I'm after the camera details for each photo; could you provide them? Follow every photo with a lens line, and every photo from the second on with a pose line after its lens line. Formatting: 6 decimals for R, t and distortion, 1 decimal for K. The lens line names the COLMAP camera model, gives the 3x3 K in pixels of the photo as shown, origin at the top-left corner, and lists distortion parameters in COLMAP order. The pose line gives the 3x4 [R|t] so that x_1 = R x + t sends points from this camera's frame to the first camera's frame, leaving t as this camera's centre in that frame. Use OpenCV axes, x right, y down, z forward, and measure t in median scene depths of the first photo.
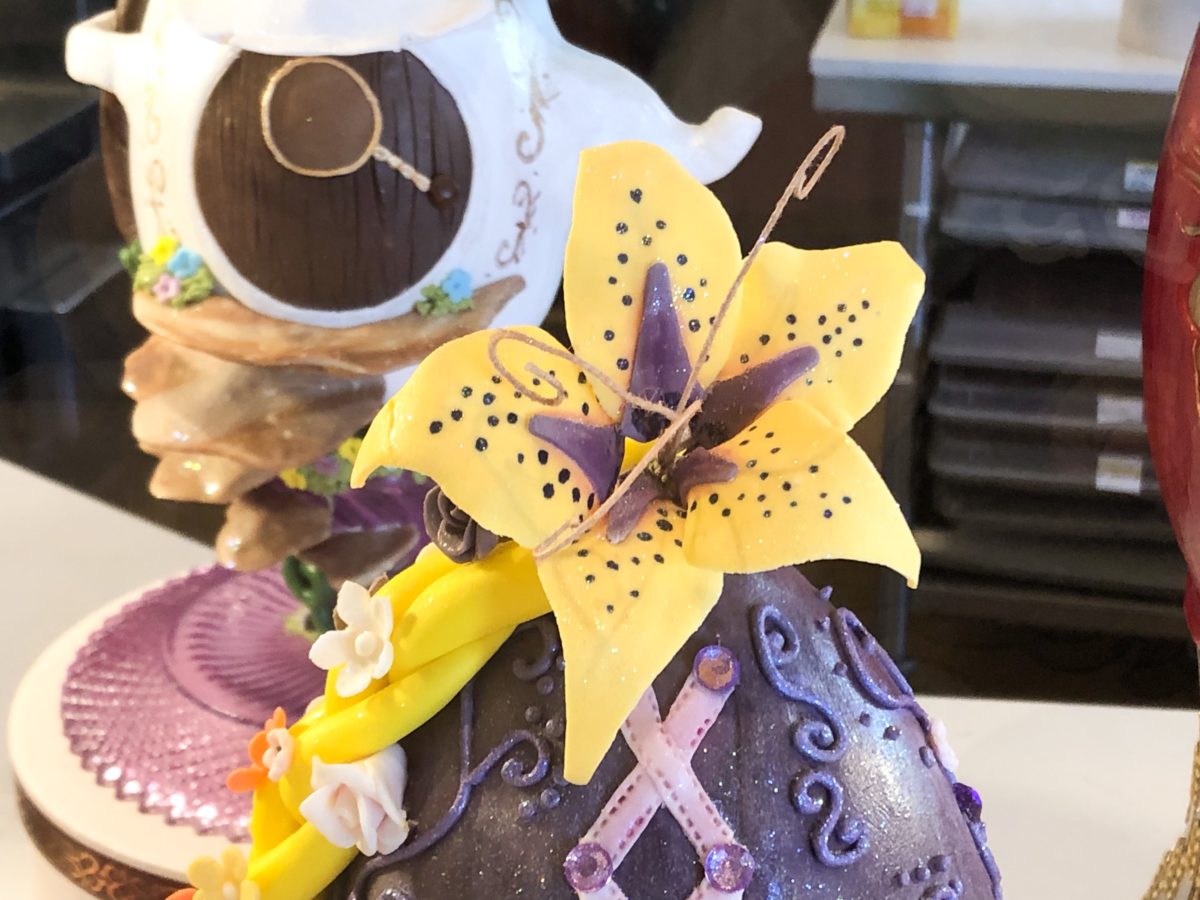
lens RADIAL K [[2220.0, 0, 588.4], [0, 2220.0, 454.6], [0, 0, 1]] dist [0.236706, 0.000000]
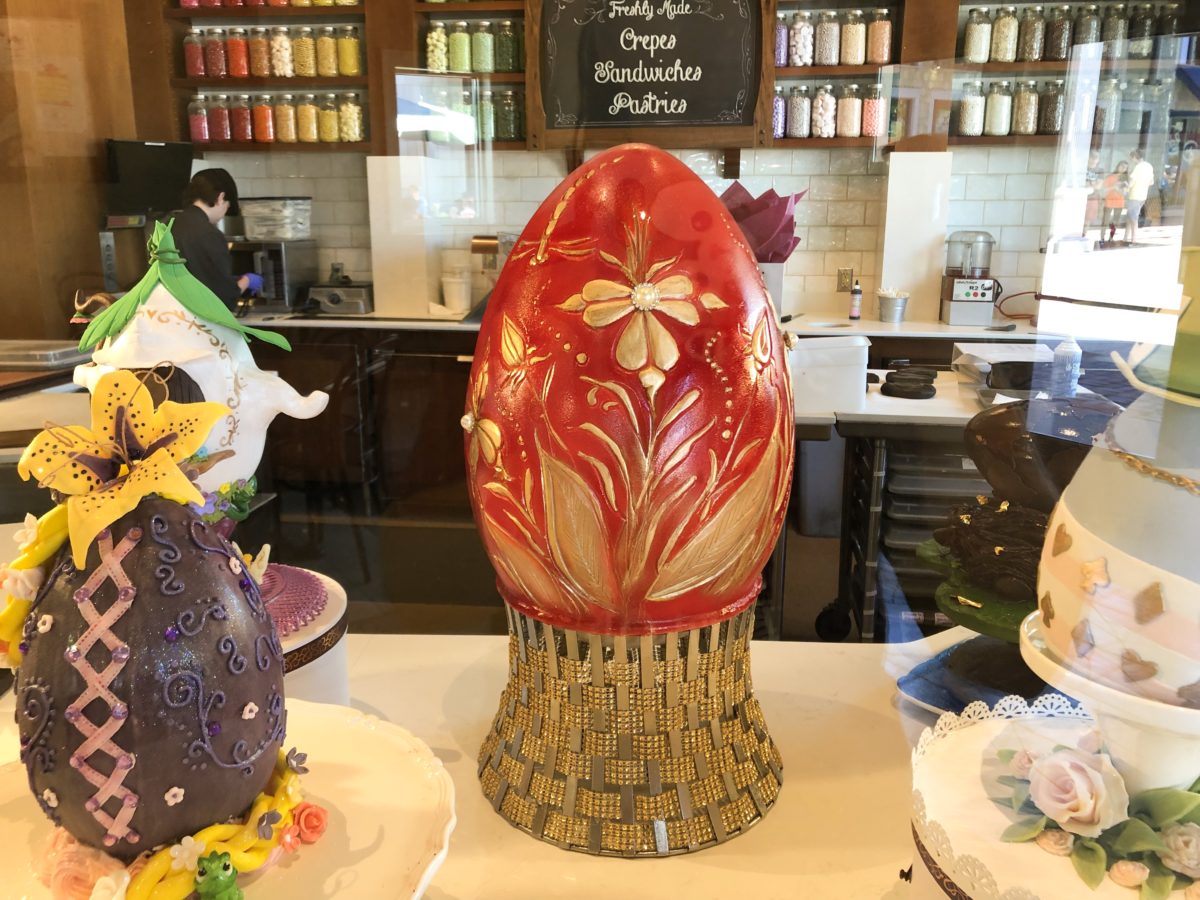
lens RADIAL K [[996.9, 0, 595.3], [0, 996.9, 446.6], [0, 0, 1]] dist [0.029128, -0.039400]
pose [[0.998458, -0.015849, 0.053204, 0.365076], [0.023836, 0.987937, -0.153009, 0.119411], [-0.050137, 0.154041, 0.986792, -0.248575]]
